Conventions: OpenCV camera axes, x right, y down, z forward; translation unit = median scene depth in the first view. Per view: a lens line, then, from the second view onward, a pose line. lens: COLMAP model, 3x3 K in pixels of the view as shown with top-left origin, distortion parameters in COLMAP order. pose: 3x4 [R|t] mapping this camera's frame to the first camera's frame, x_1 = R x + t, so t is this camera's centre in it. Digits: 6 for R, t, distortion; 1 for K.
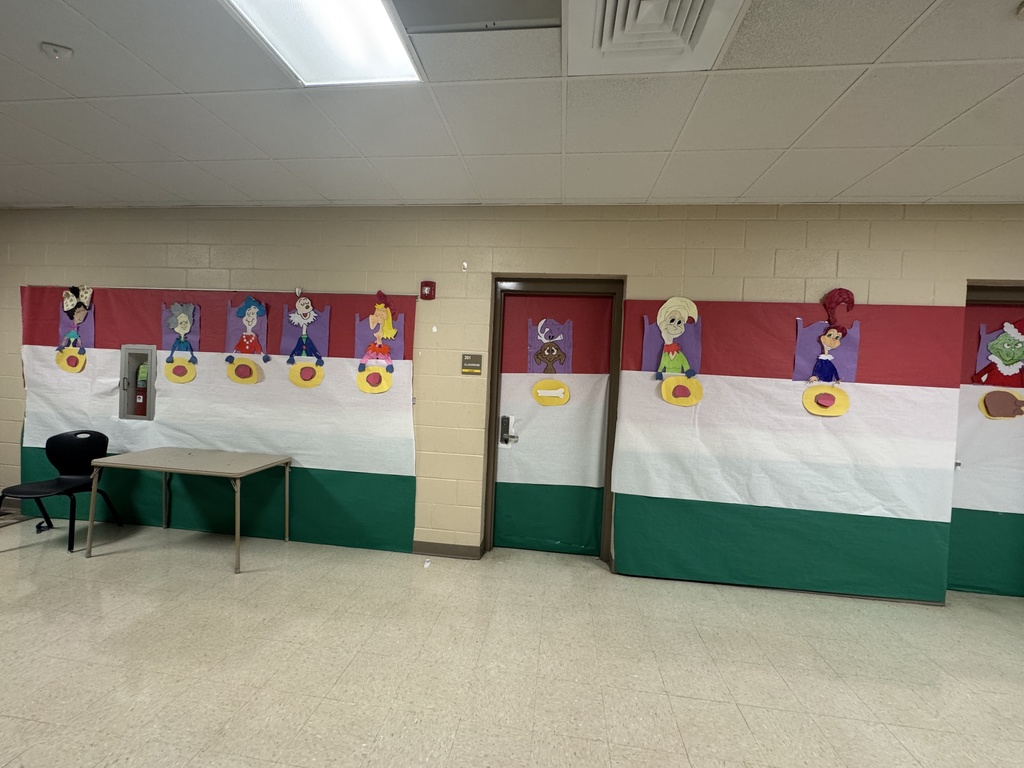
lens RADIAL K [[416.1, 0, 509.6], [0, 416.1, 385.1], [0, 0, 1]] dist [-0.004620, 0.000053]
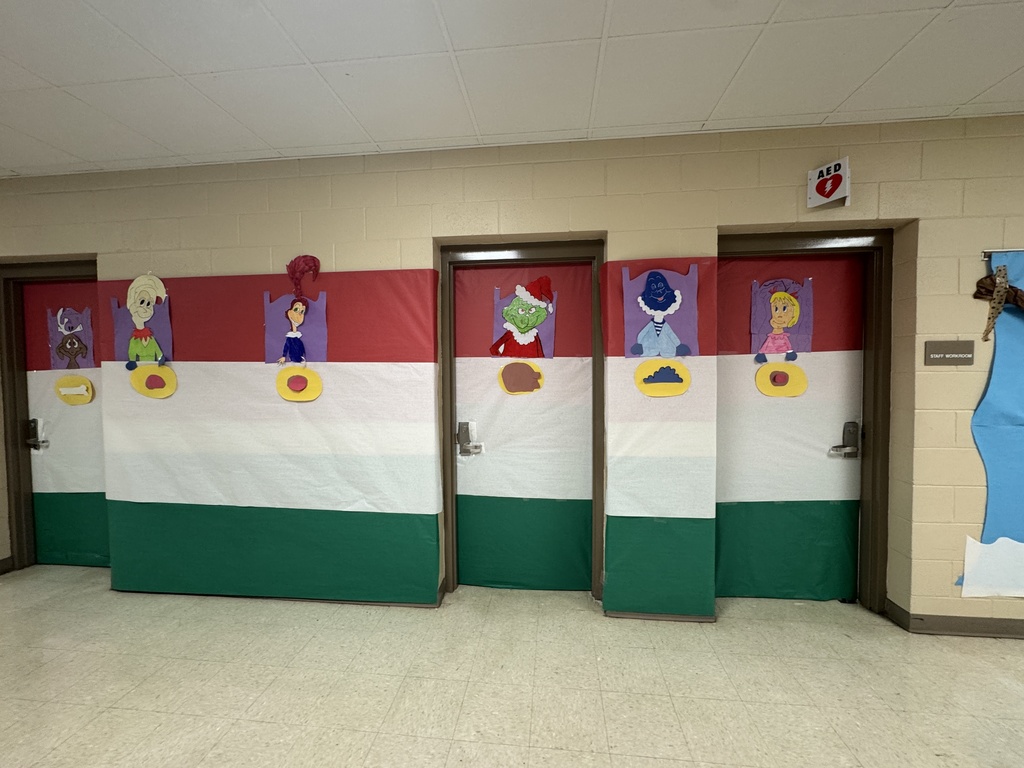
lens RADIAL K [[416.1, 0, 511.9], [0, 416.1, 384.6], [0, 0, 1]] dist [-0.004620, 0.000053]
pose [[0.998434, -0.052529, 0.019221, 1.157515], [0.052264, 0.998535, 0.014027, 0.048219], [-0.019930, -0.013000, 0.999717, 0.104948]]
